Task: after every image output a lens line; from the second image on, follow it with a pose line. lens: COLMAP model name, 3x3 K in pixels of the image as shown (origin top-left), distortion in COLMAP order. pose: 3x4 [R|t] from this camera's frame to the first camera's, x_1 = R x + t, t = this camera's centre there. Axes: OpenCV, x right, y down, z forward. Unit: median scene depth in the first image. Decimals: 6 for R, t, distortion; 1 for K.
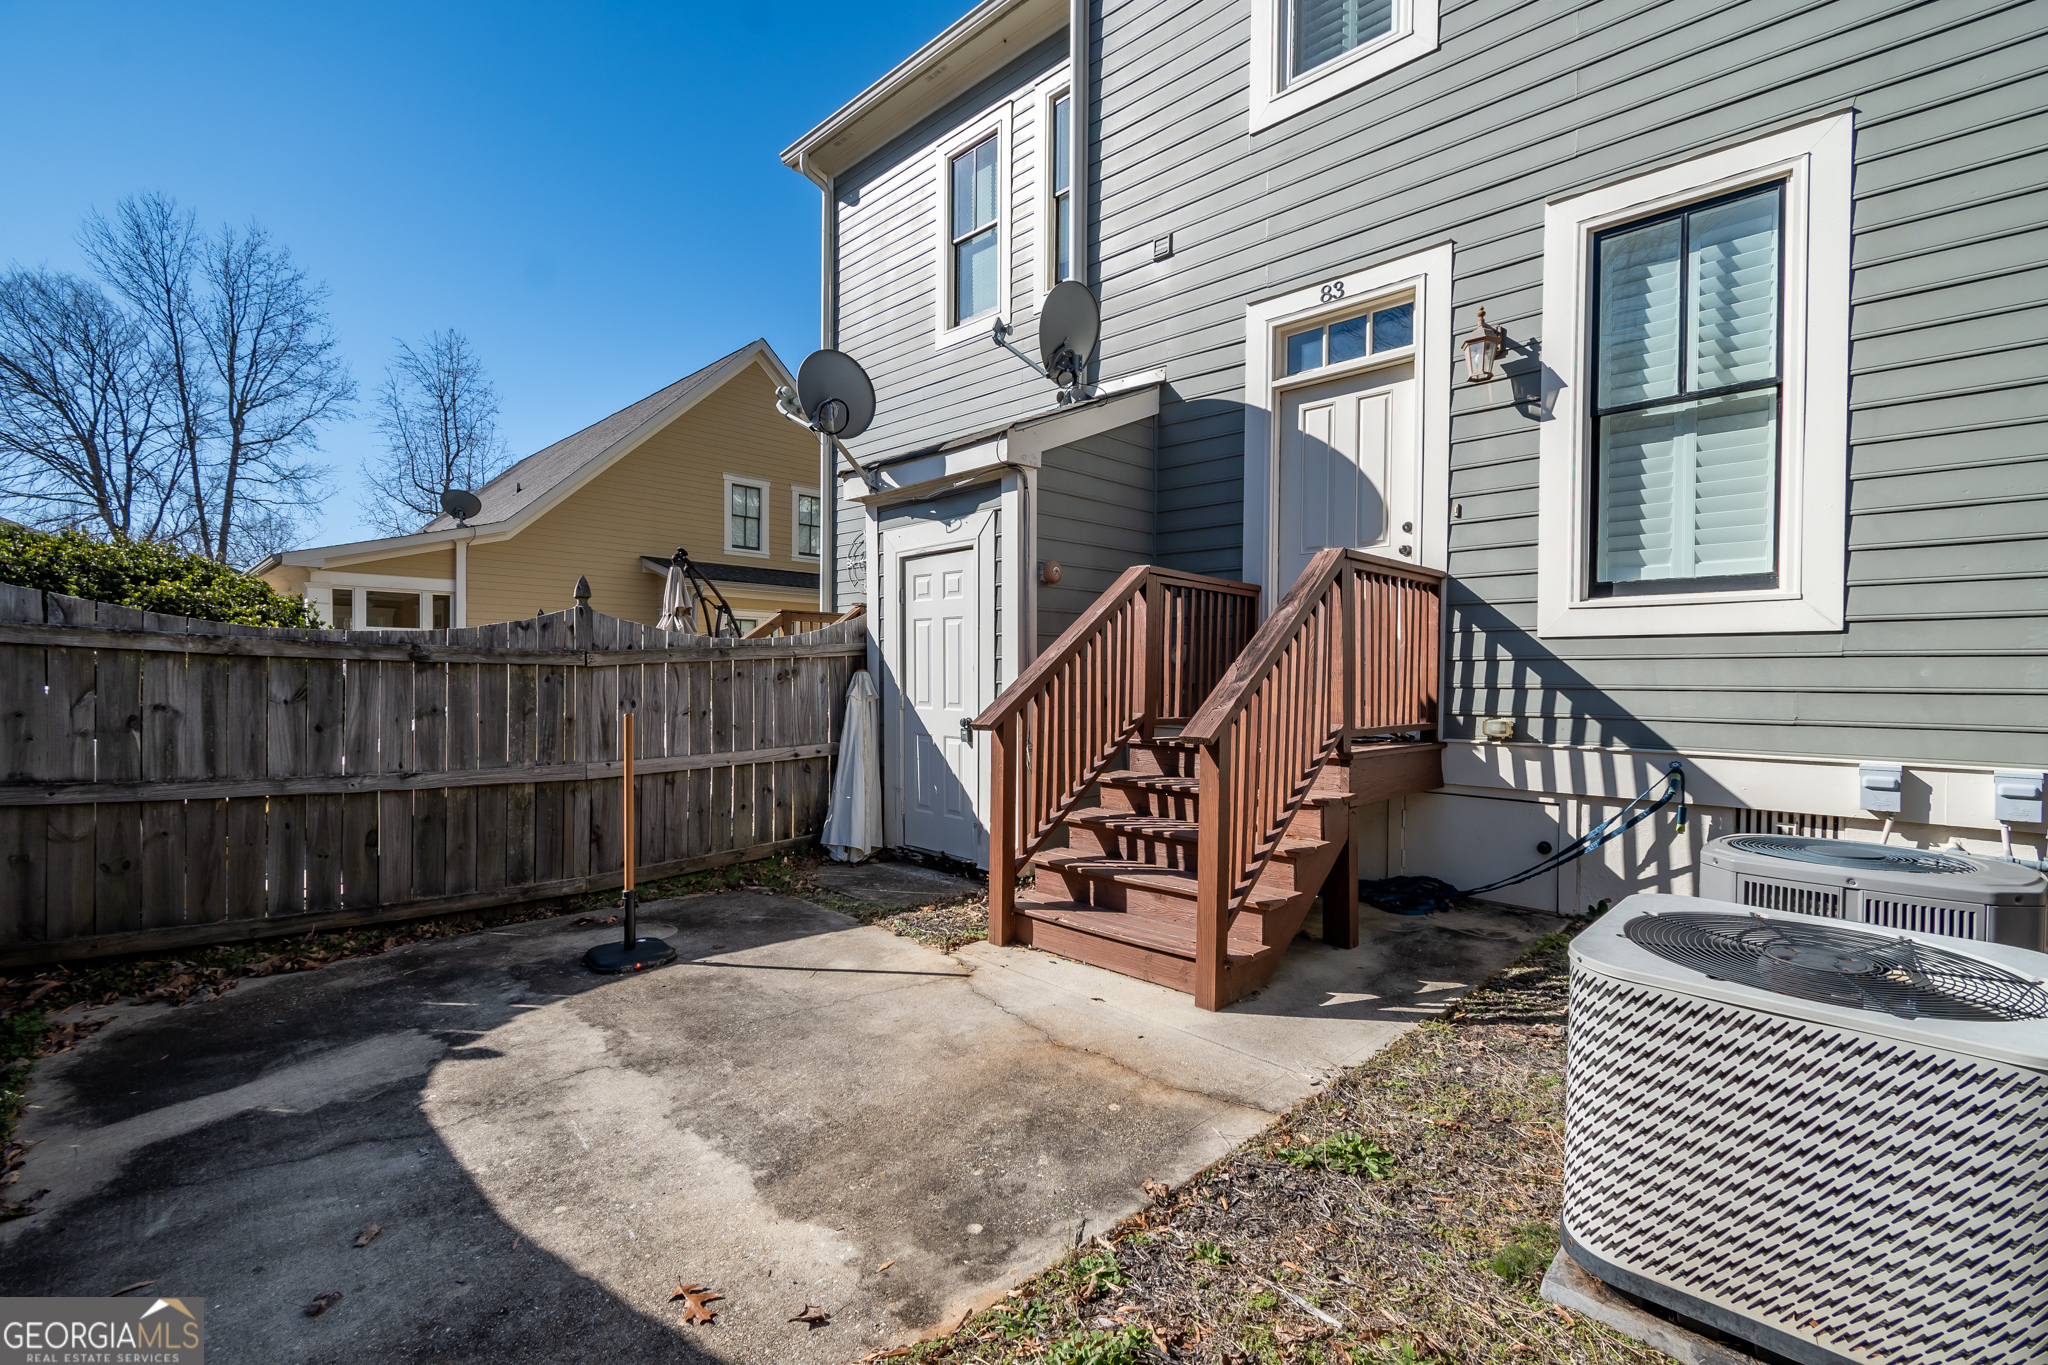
lens RADIAL K [[907.2, 0, 1025.3], [0, 907.2, 686.0], [0, 0, 1]] dist [0.012678, -0.003469]
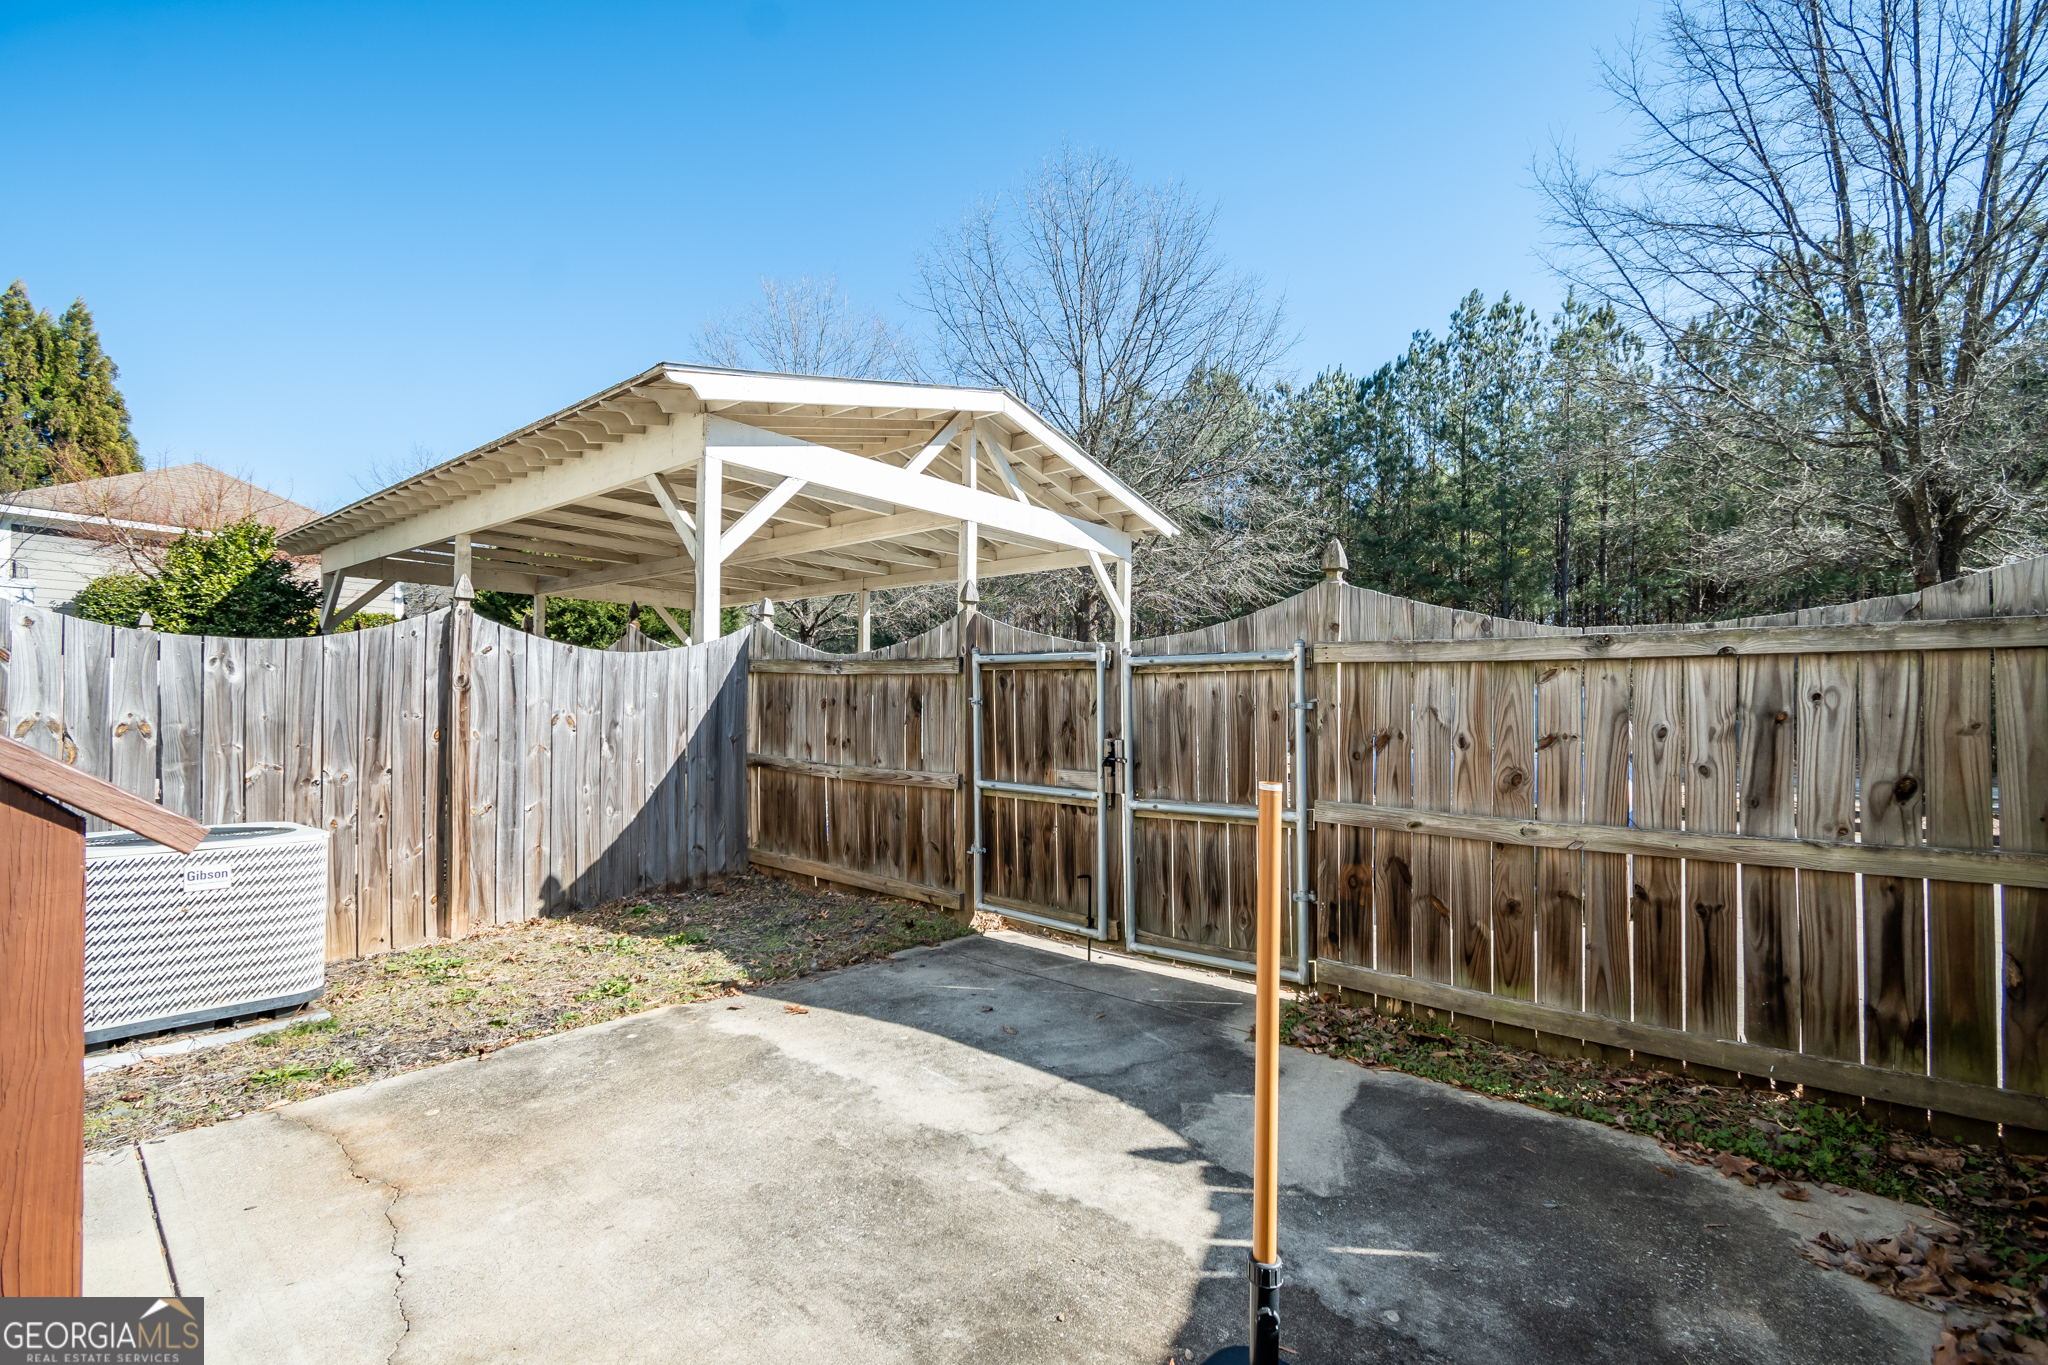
lens RADIAL K [[907.2, 0, 1020.9], [0, 907.2, 693.4], [0, 0, 1]] dist [0.012678, -0.003469]
pose [[-0.996052, -0.012676, -0.087857, -0.452547], [-0.012134, 0.999904, -0.006705, -0.002071], [0.087933, -0.005612, -0.996111, 2.048254]]
